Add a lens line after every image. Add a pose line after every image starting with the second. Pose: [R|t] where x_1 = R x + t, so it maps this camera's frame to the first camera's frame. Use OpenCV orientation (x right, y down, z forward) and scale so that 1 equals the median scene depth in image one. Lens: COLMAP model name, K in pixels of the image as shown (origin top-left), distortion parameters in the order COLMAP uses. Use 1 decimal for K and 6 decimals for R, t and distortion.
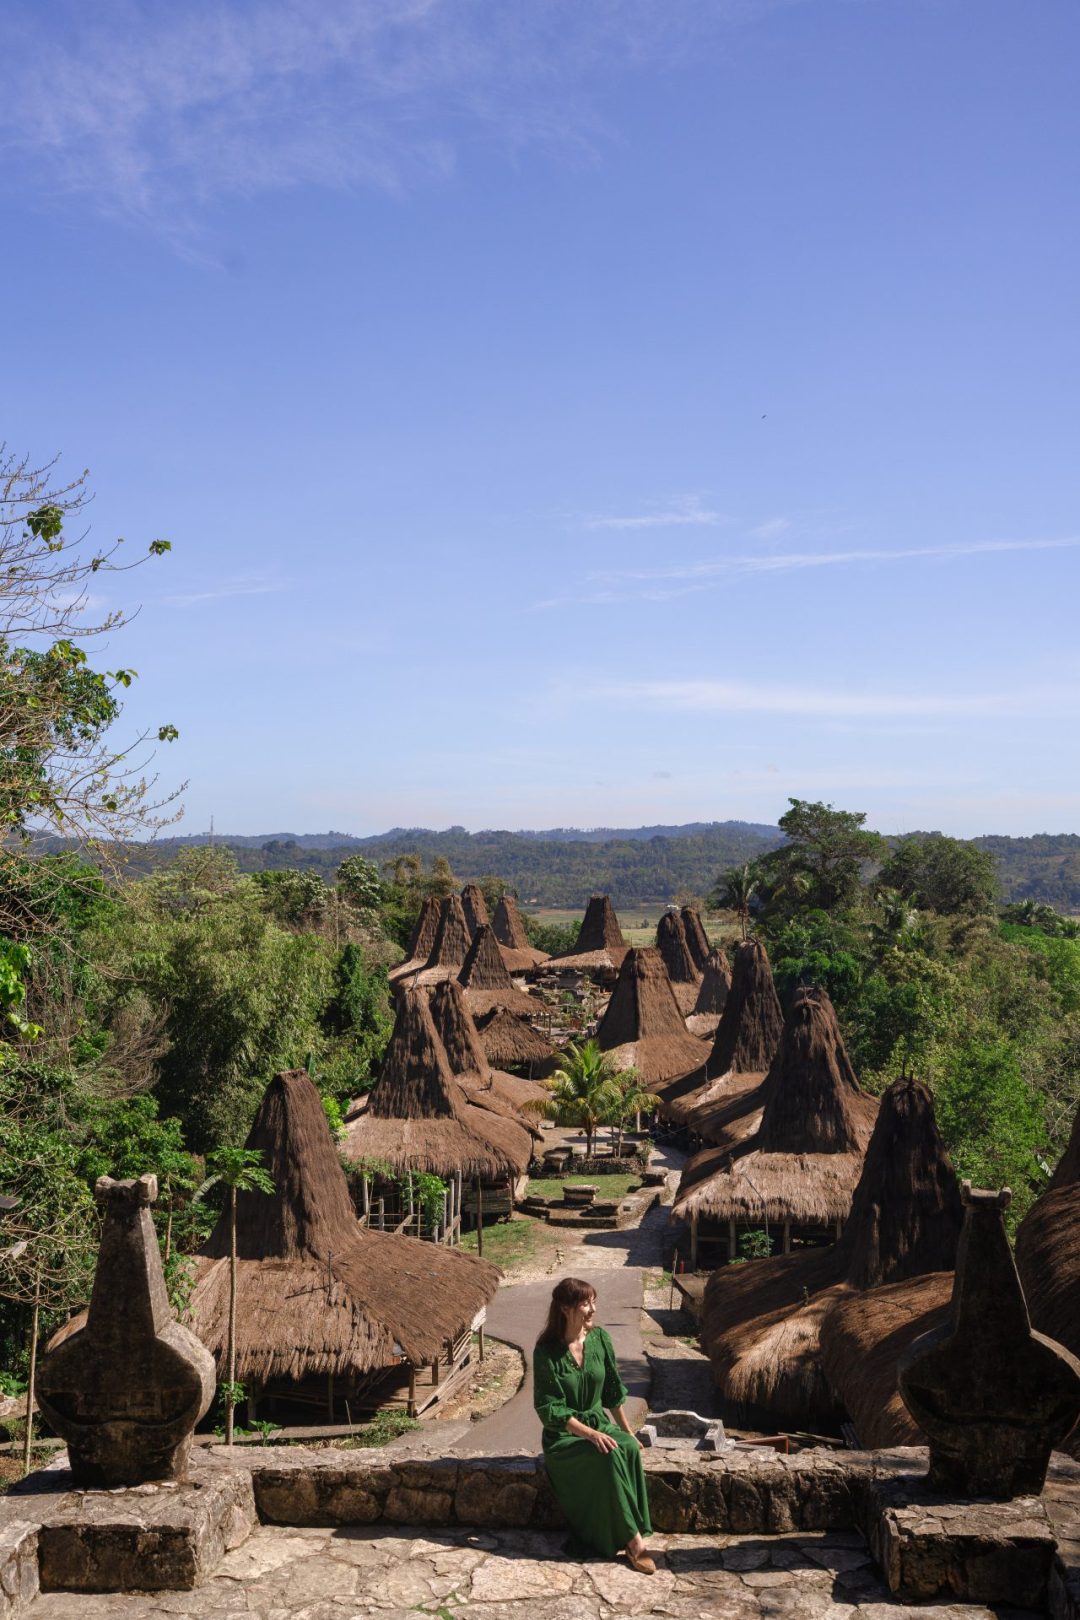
lens RADIAL K [[1626.7, 0, 530.3], [0, 1626.7, 810.9], [0, 0, 1]] dist [-0.055741, 0.170671]
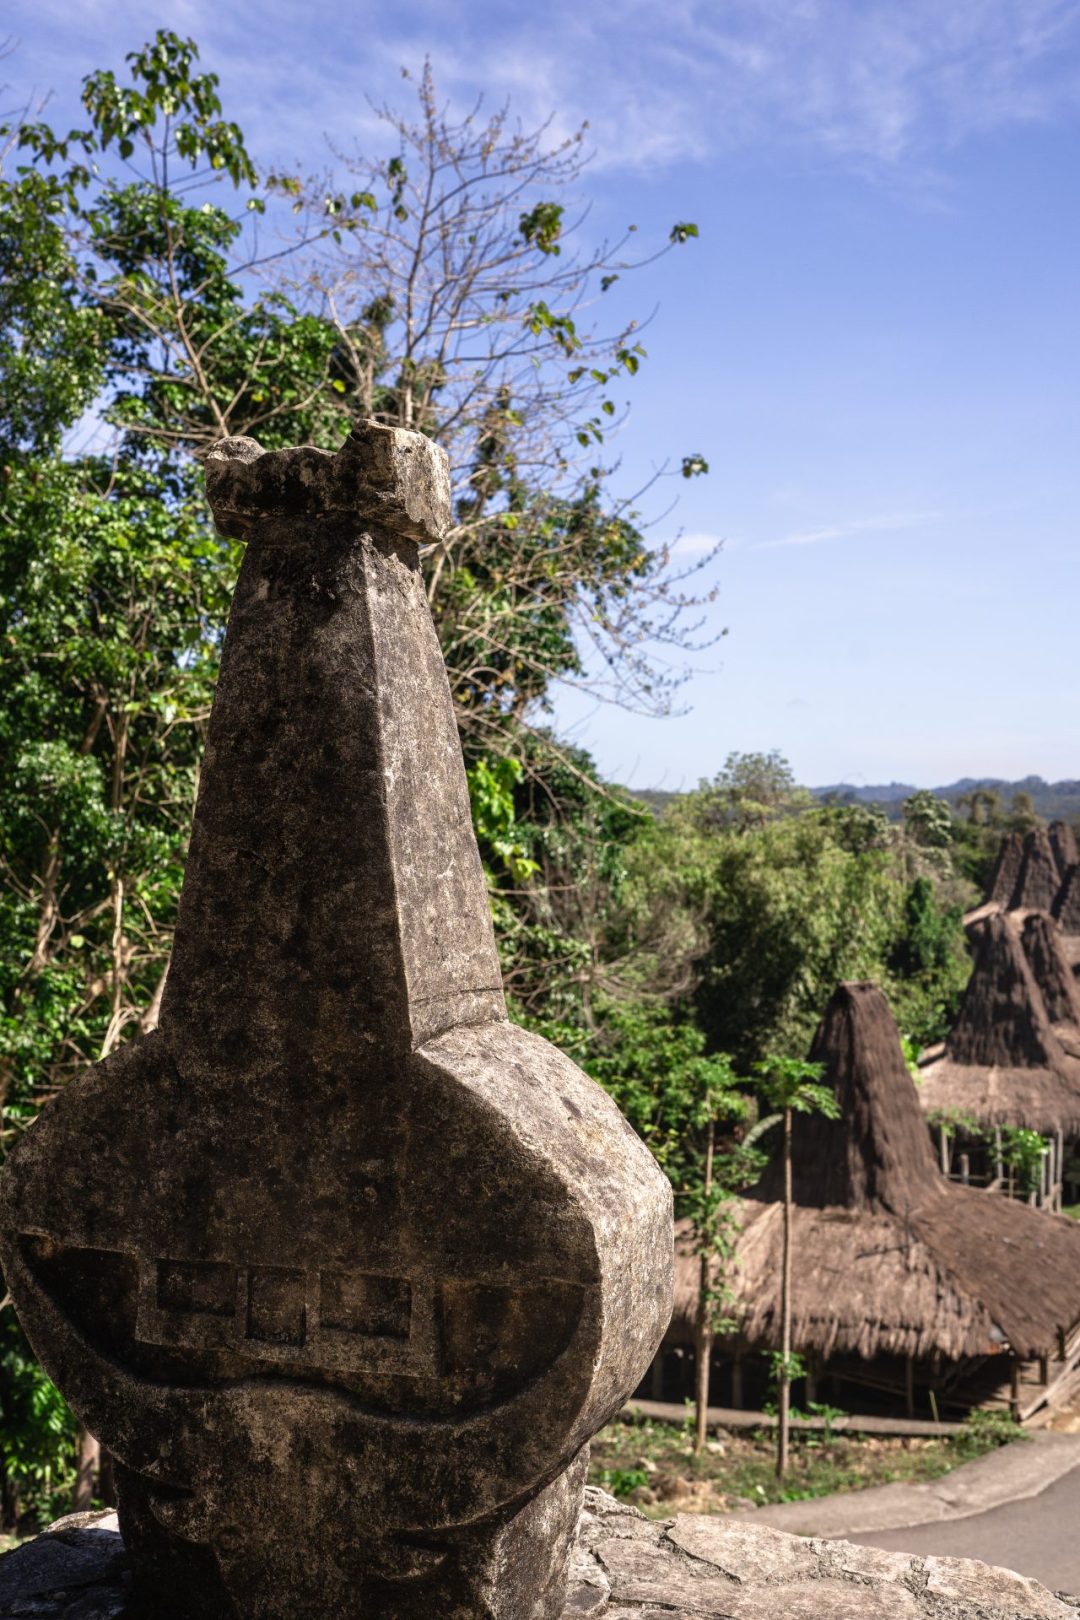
lens RADIAL K [[1626.7, 0, 530.3], [0, 1626.7, 810.9], [0, 0, 1]] dist [-0.055741, 0.170671]
pose [[0.942898, -0.003240, -0.333067, -0.031116], [0.007175, 0.999918, 0.010586, 0.065561], [0.333006, -0.012371, 0.942844, 0.178527]]
